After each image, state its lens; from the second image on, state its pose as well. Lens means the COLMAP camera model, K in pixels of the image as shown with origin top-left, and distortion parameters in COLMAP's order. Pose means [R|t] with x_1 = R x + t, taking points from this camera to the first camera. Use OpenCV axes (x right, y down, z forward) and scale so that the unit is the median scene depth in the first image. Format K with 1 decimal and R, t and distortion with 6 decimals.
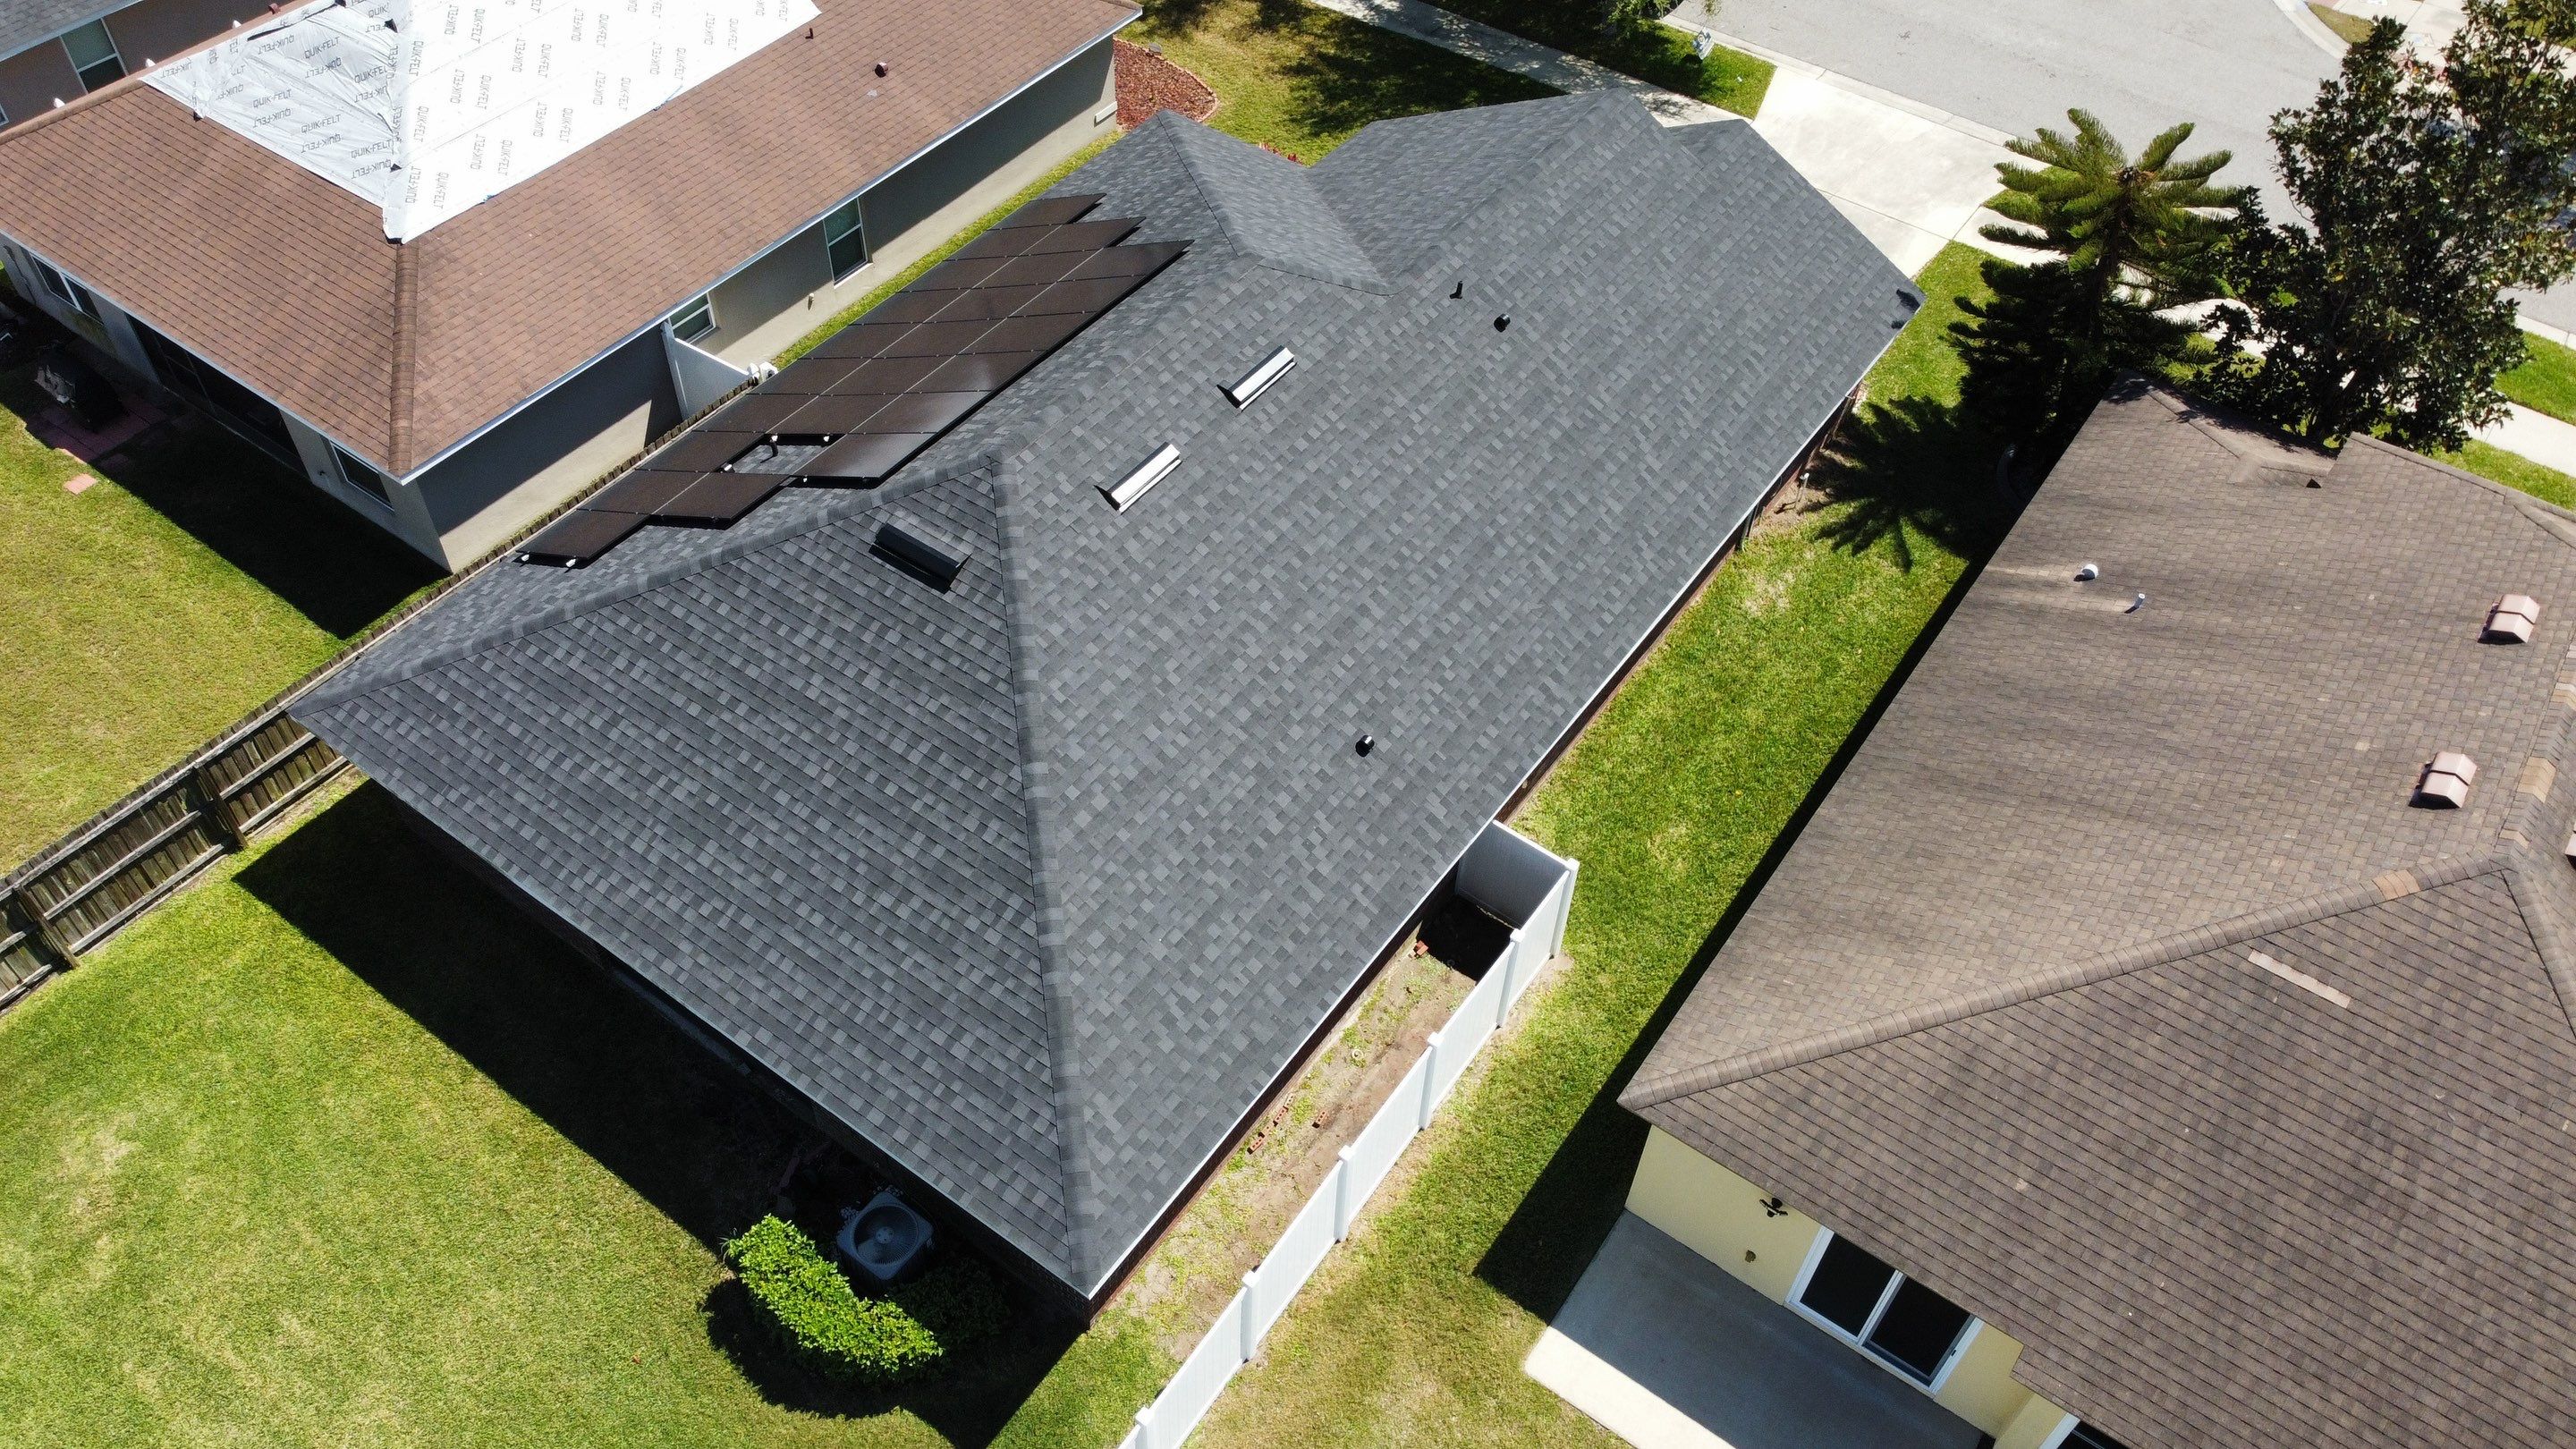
lens RADIAL K [[1952.8, 0, 1252.8], [0, 1952.8, 708.9], [0, 0, 1]] dist [0.003038, -0.008111]
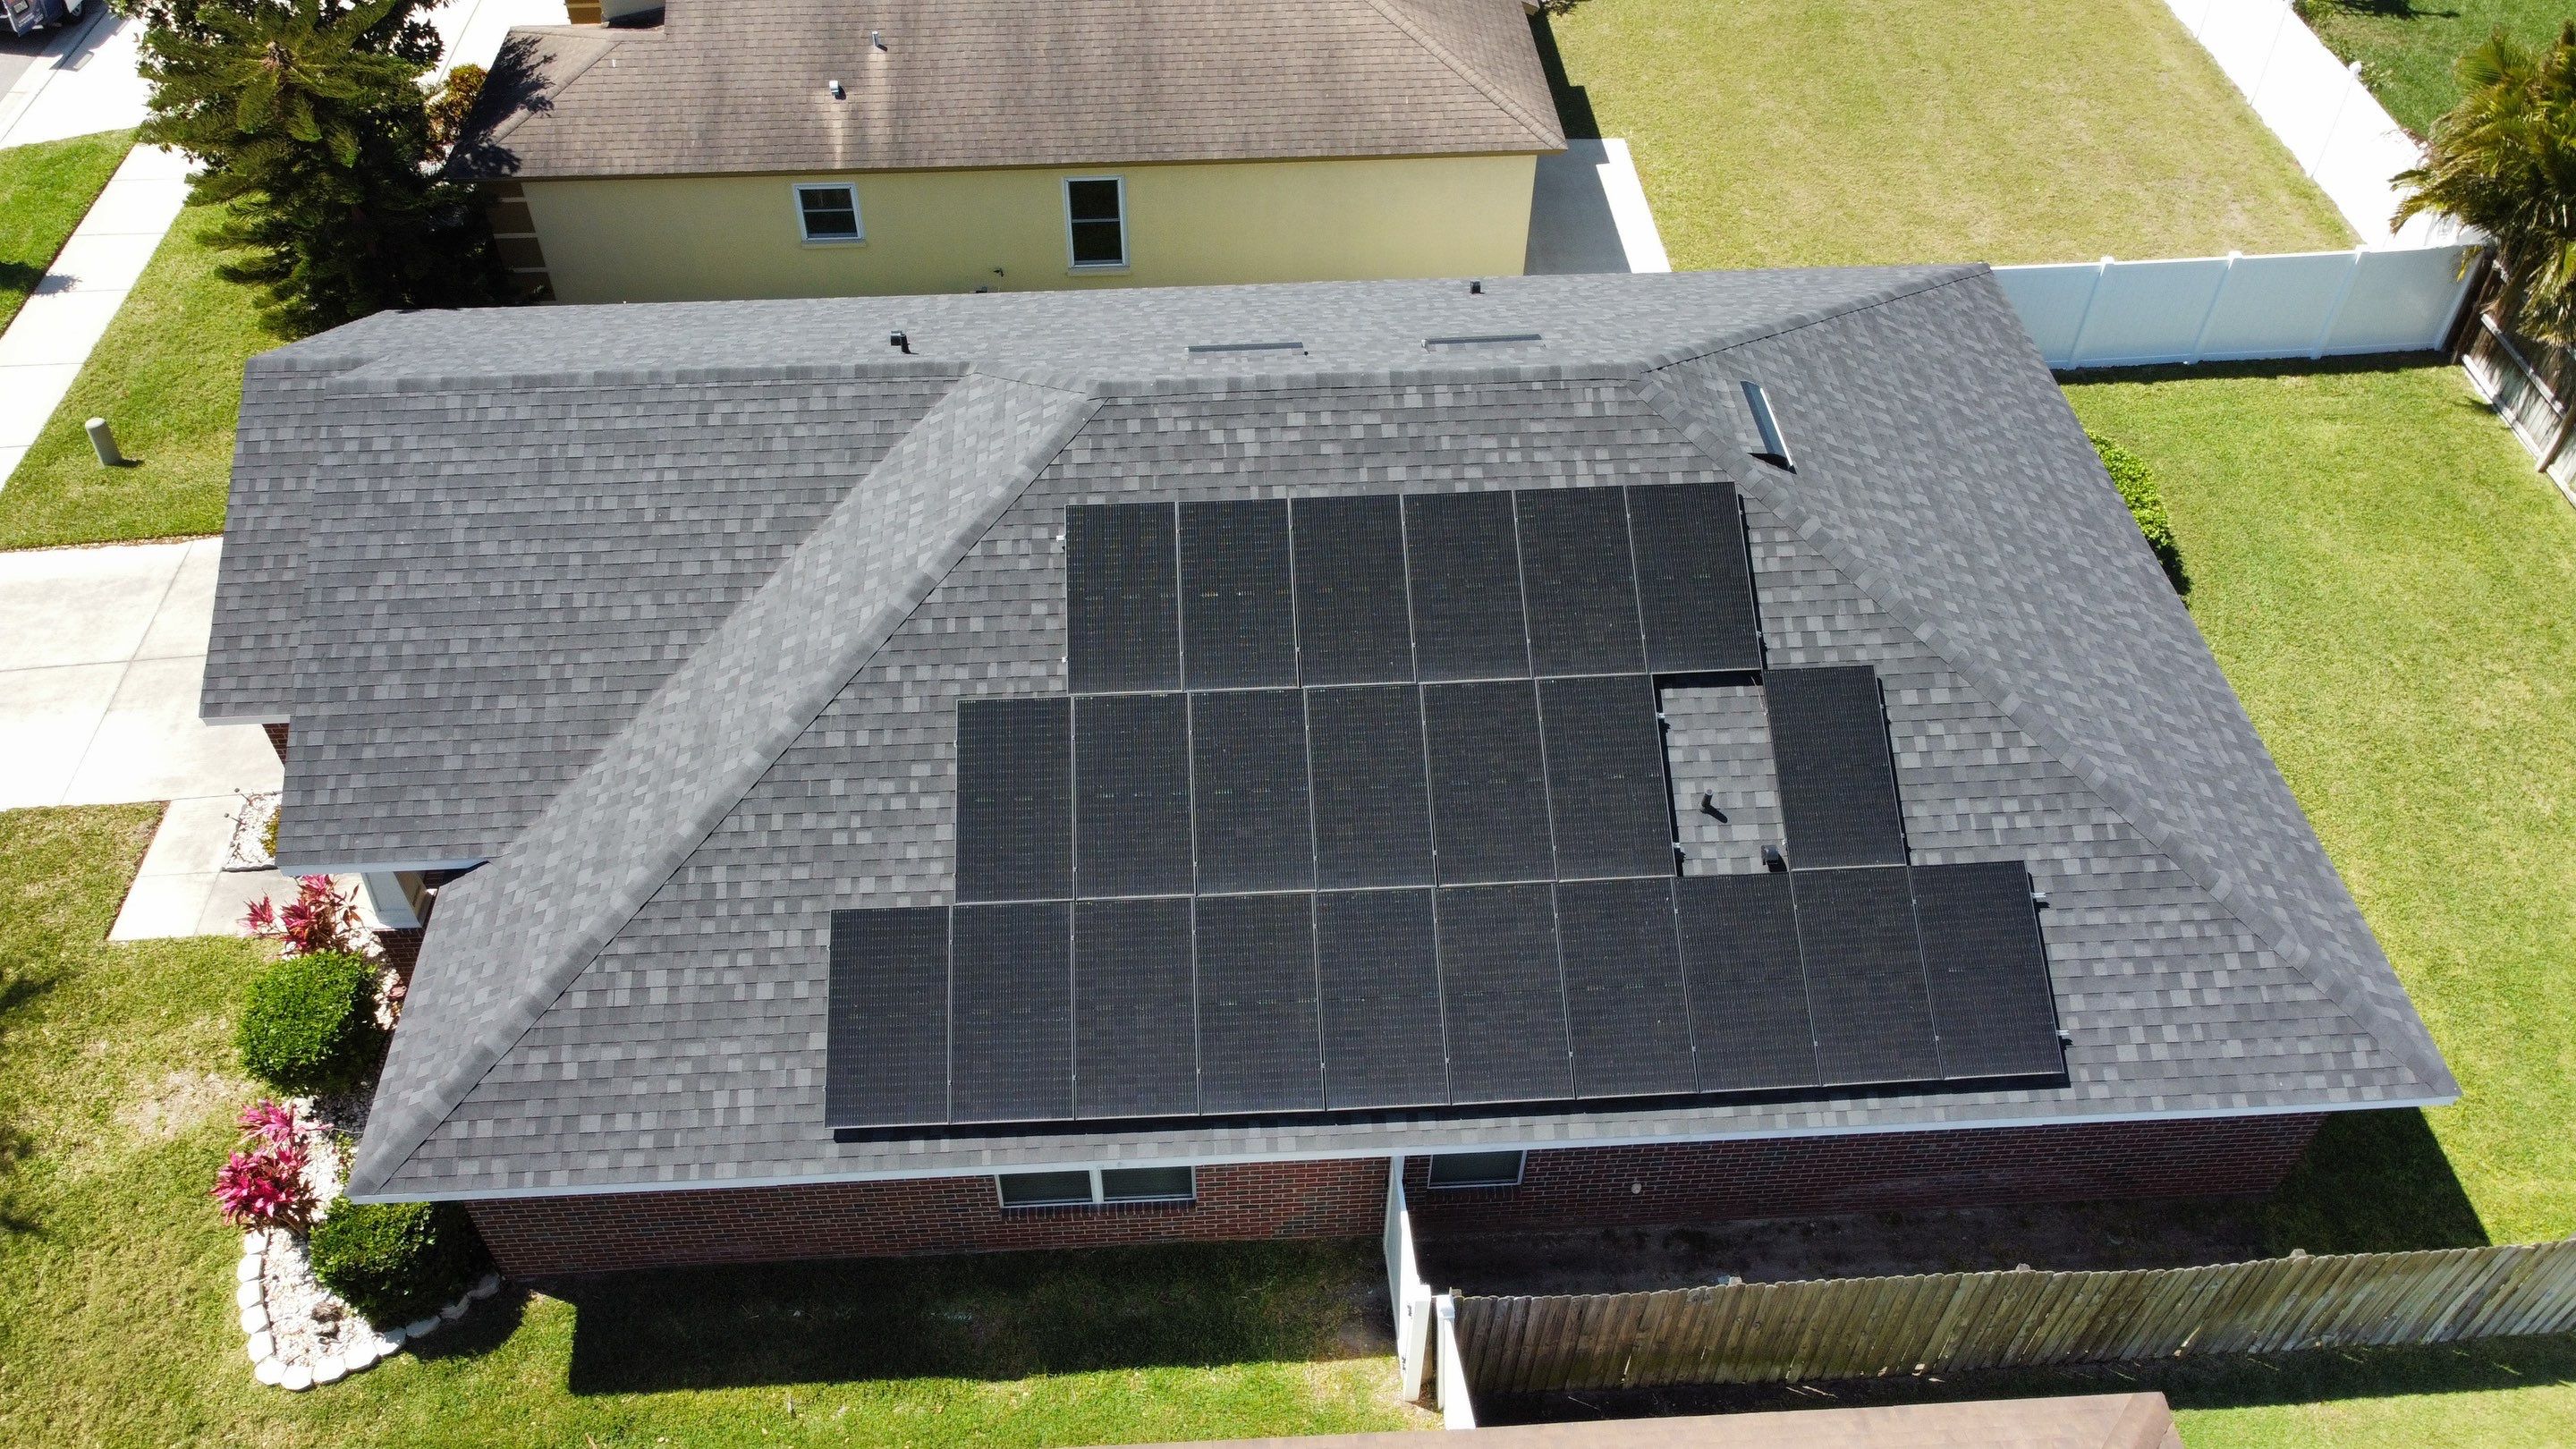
lens RADIAL K [[1952.8, 0, 1257.3], [0, 1952.8, 692.1], [0, 0, 1]] dist [0.003038, -0.008111]
pose [[-0.632318, -0.561455, 0.533800, -0.536844], [0.565730, 0.136093, 0.813283, -0.853312], [-0.529268, 0.816240, 0.231578, 0.993496]]
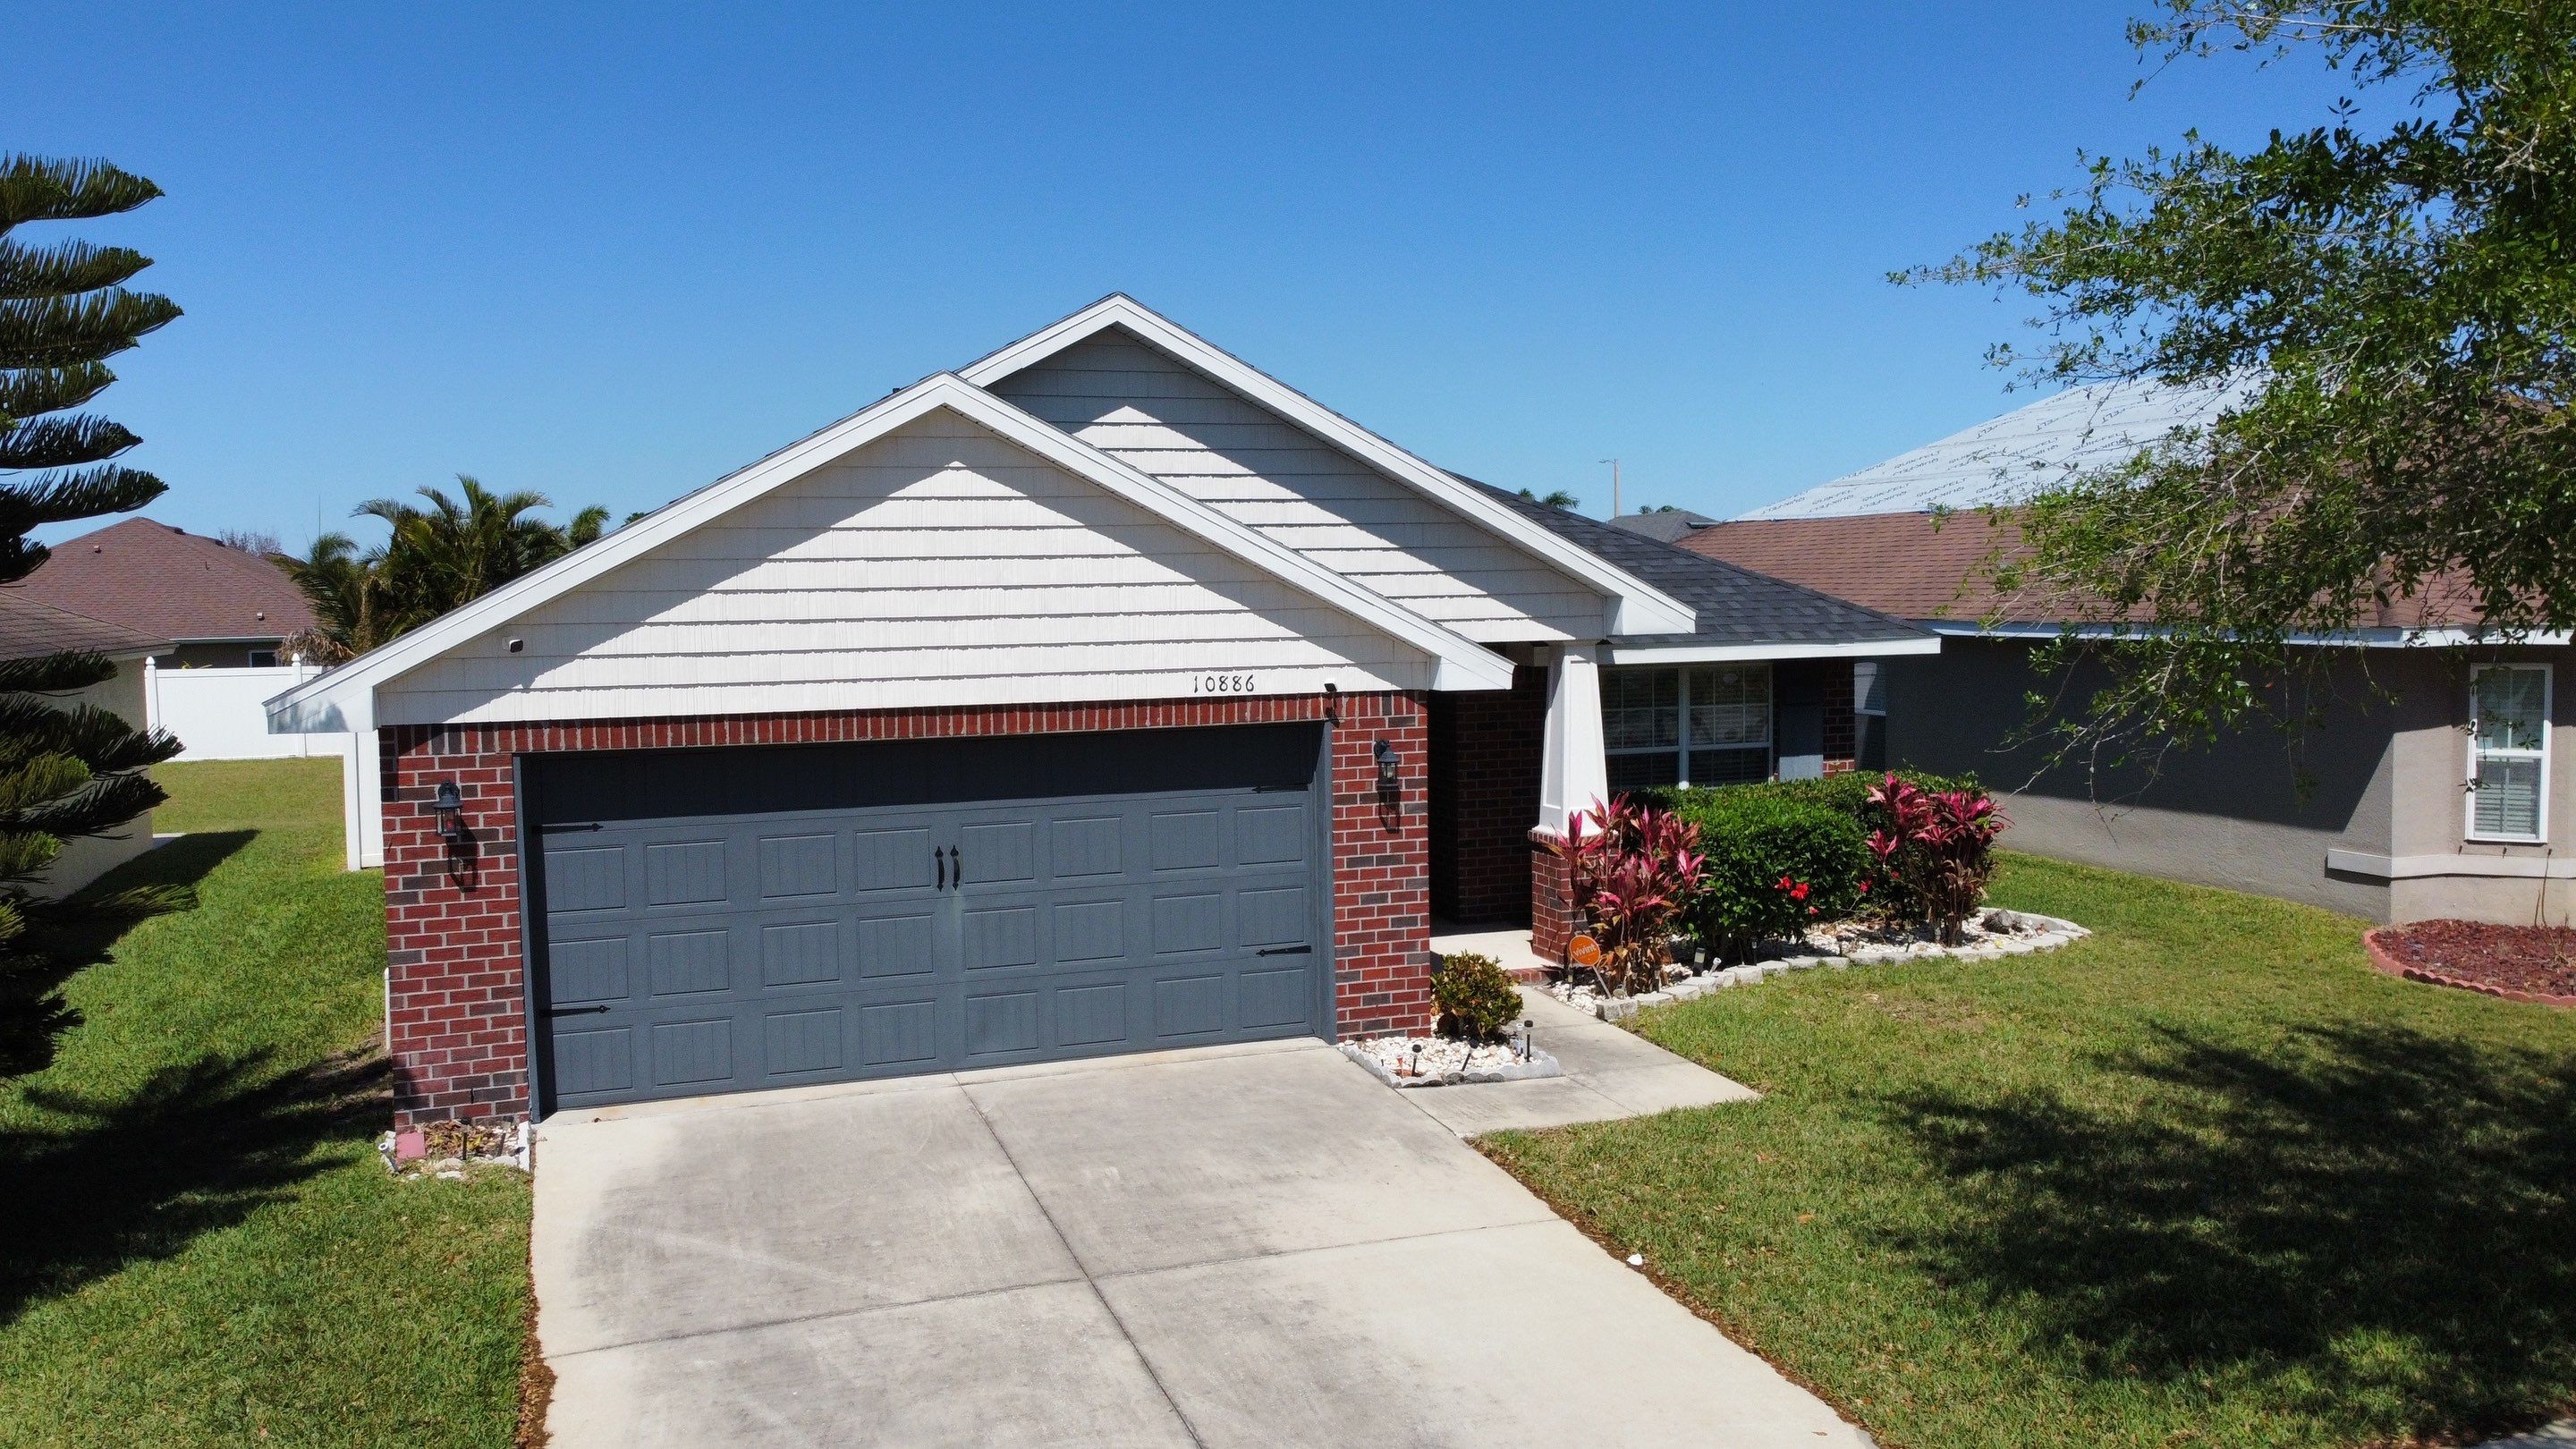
lens RADIAL K [[1952.8, 0, 1280.9], [0, 1952.8, 719.4], [0, 0, 1]] dist [0.003038, -0.008111]
pose [[-0.561282, 0.048499, -0.826203, 0.690224], [-0.611181, 0.648832, 0.453294, -0.615379], [0.558051, 0.759385, -0.334535, 1.601547]]
